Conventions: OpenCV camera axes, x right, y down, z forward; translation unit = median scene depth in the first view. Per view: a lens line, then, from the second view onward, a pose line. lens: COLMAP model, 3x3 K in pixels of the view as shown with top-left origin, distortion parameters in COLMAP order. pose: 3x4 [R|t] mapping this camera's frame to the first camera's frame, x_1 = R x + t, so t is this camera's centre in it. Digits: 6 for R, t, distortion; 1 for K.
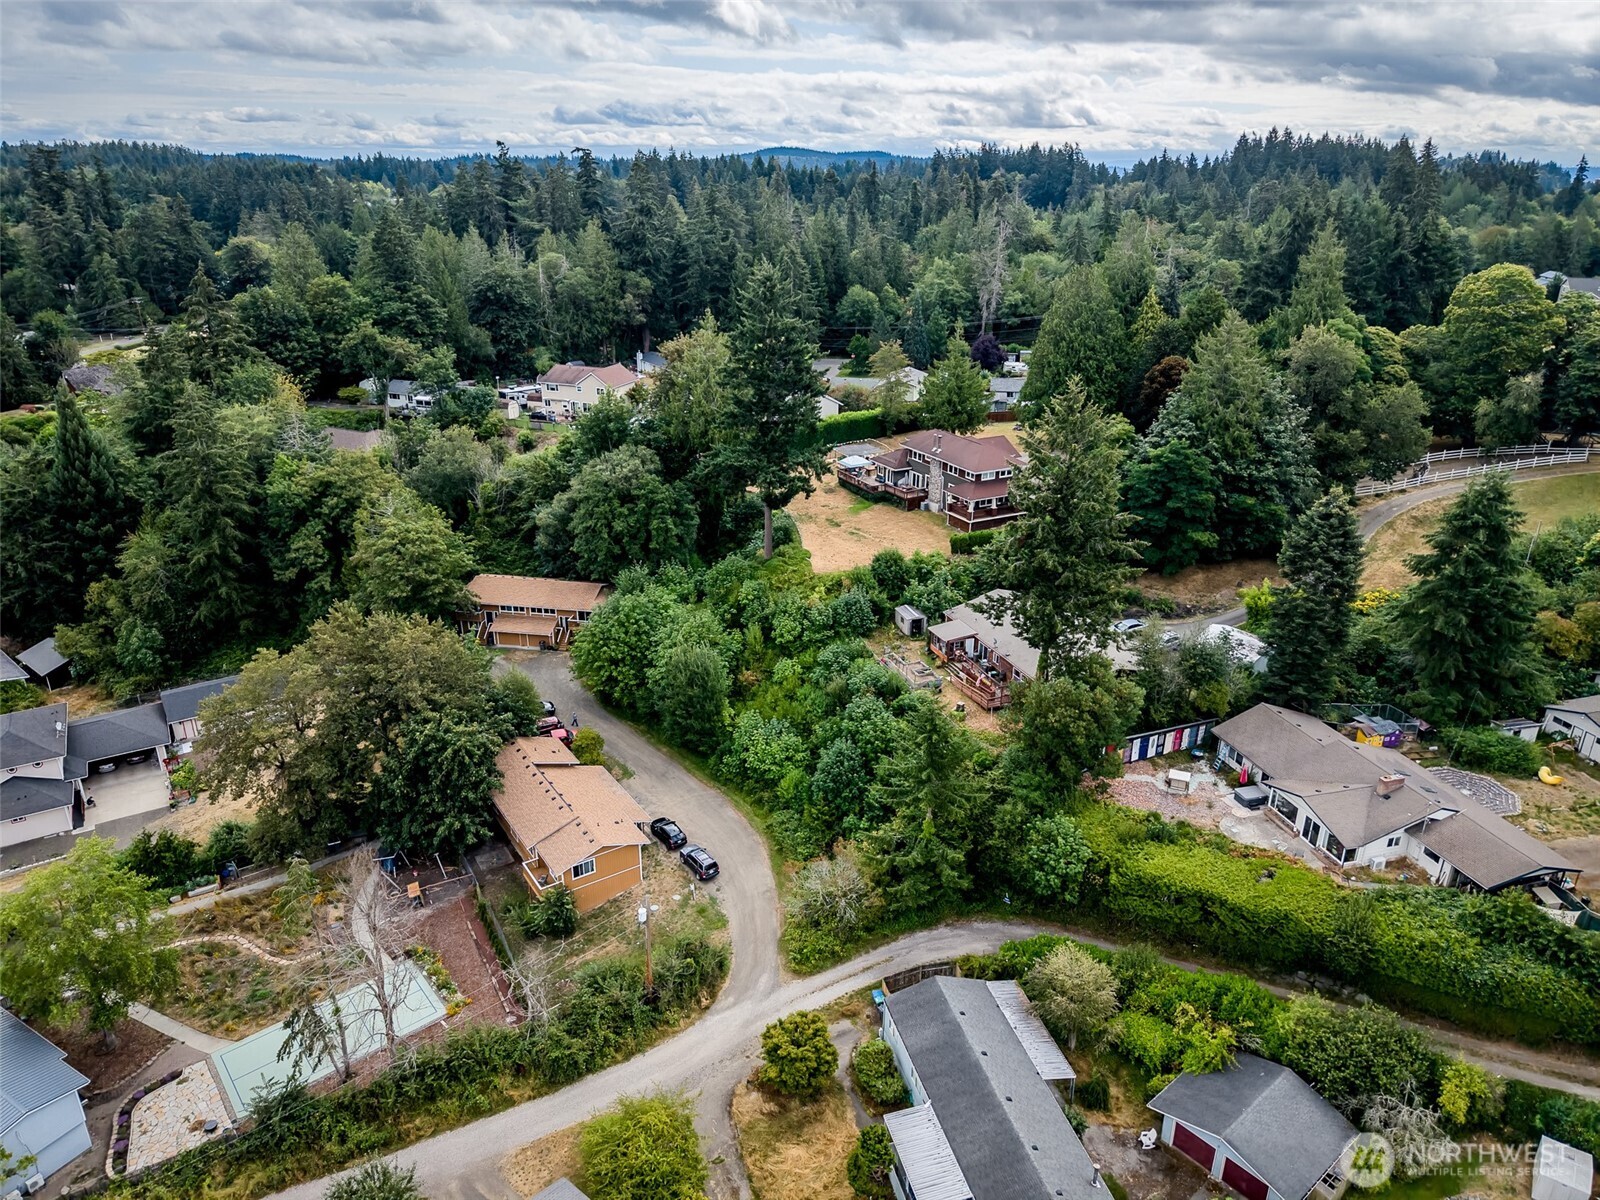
lens RADIAL K [[1089.0, 0, 807.8], [0, 1089.0, 606.0], [0, 0, 1]] dist [0.017215, -0.016332]
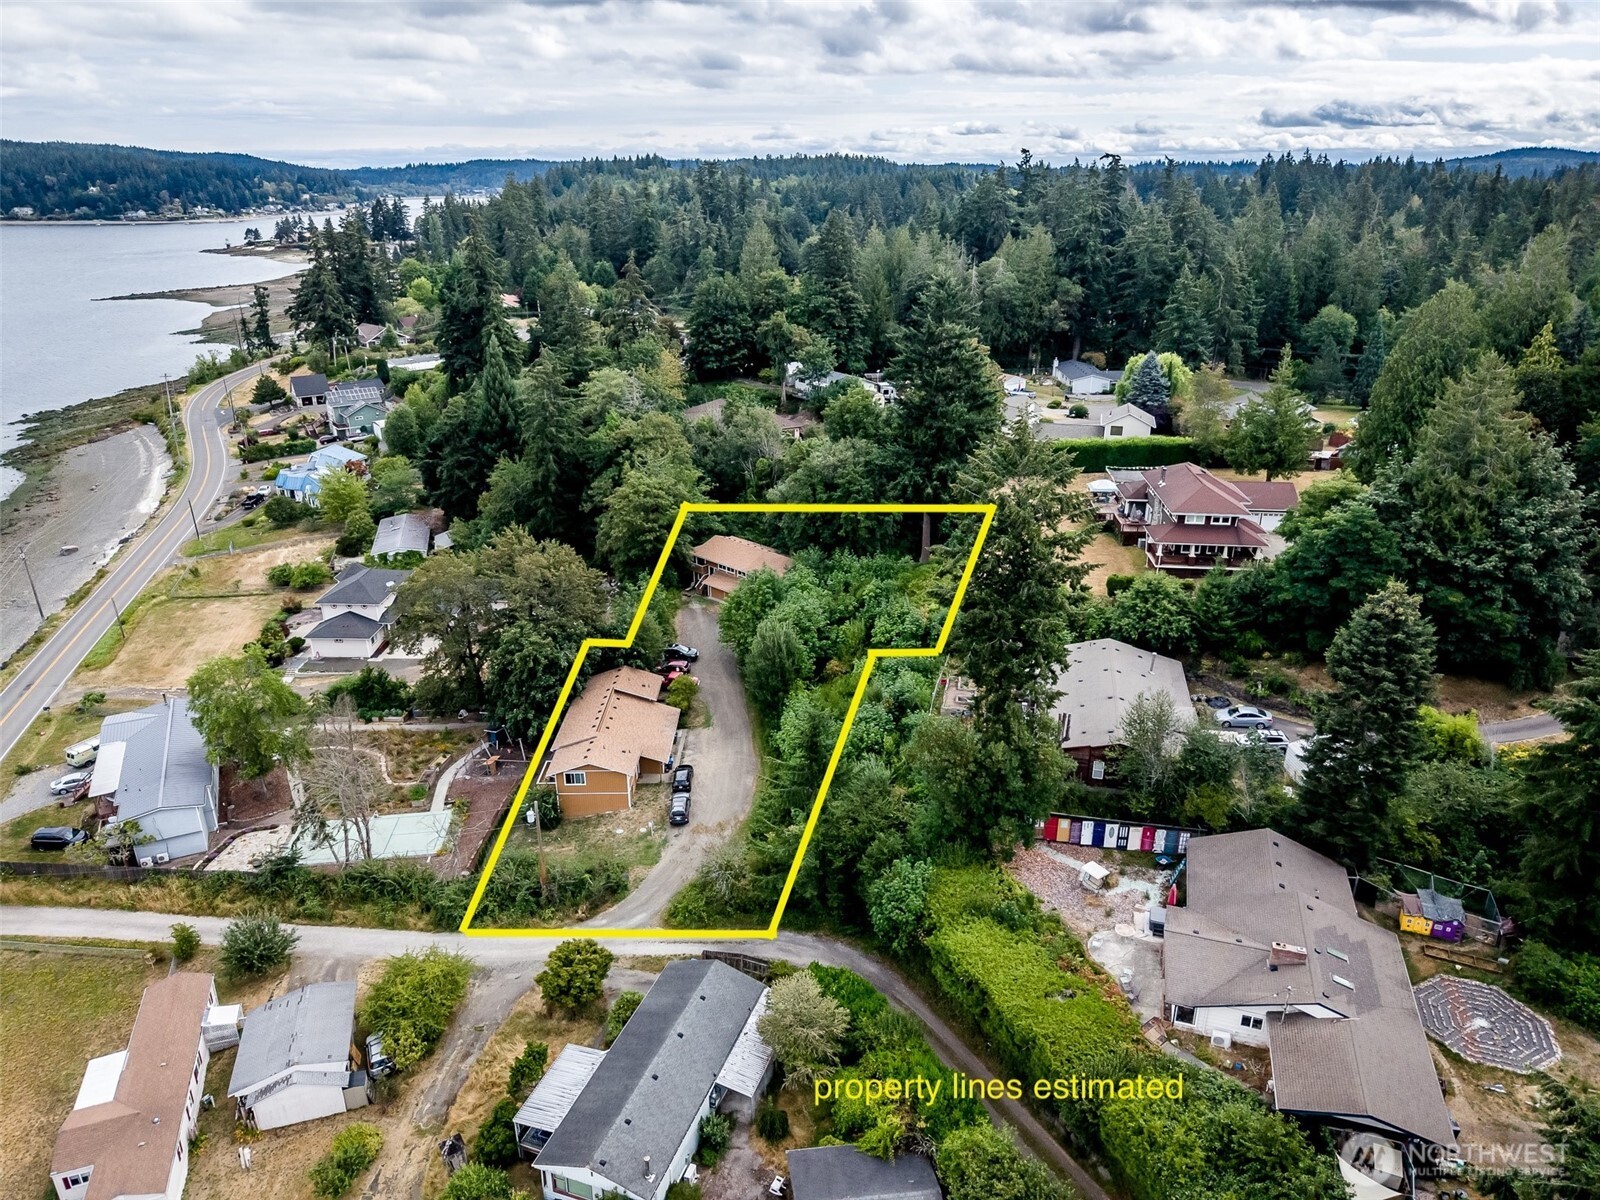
lens RADIAL K [[1089.0, 0, 789.3], [0, 1089.0, 594.4], [0, 0, 1]] dist [0.017215, -0.016332]
pose [[0.828924, 0.195854, -0.523952, 0.326942], [-0.203482, 0.978103, 0.043695, -0.028221], [0.521037, 0.070395, 0.850626, 0.070870]]
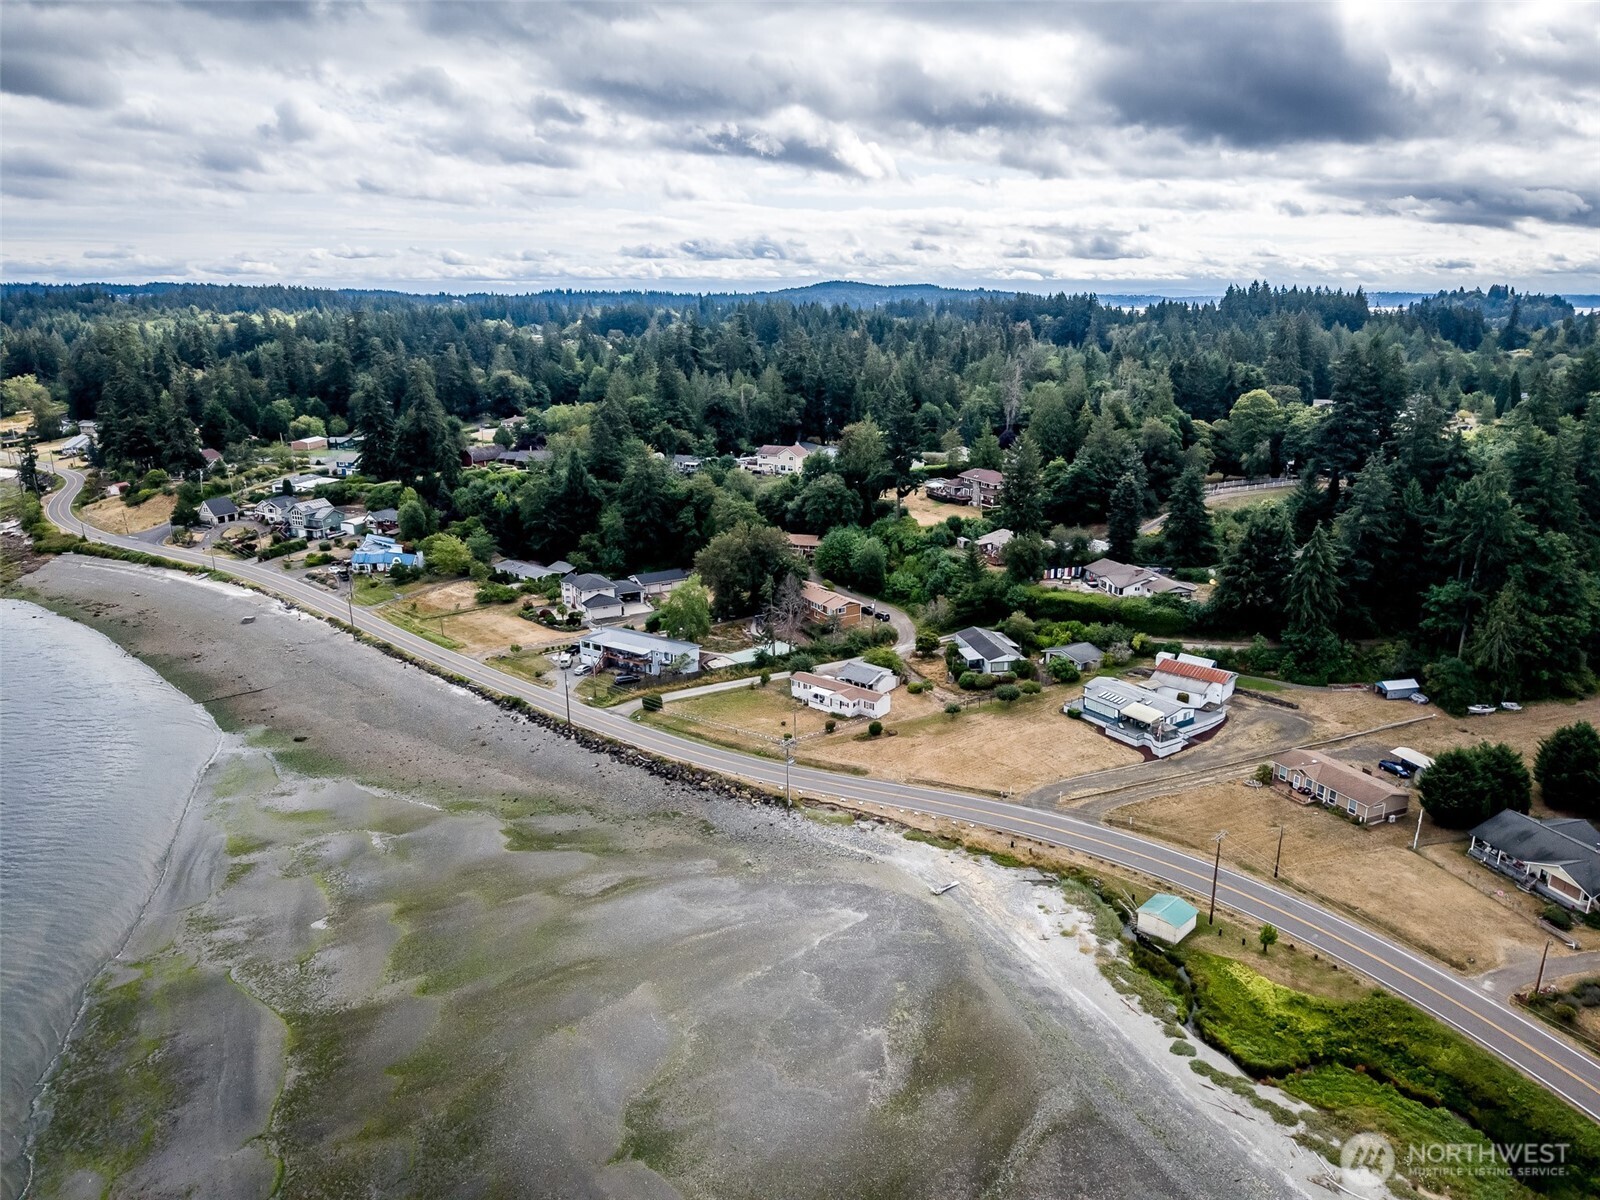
lens RADIAL K [[1089.0, 0, 797.2], [0, 1089.0, 604.1], [0, 0, 1]] dist [0.017215, -0.016332]
pose [[0.998560, 0.007763, -0.053089, -0.102585], [-0.013457, 0.994085, -0.107765, 0.305037], [0.051939, 0.108324, 0.992758, -0.985126]]
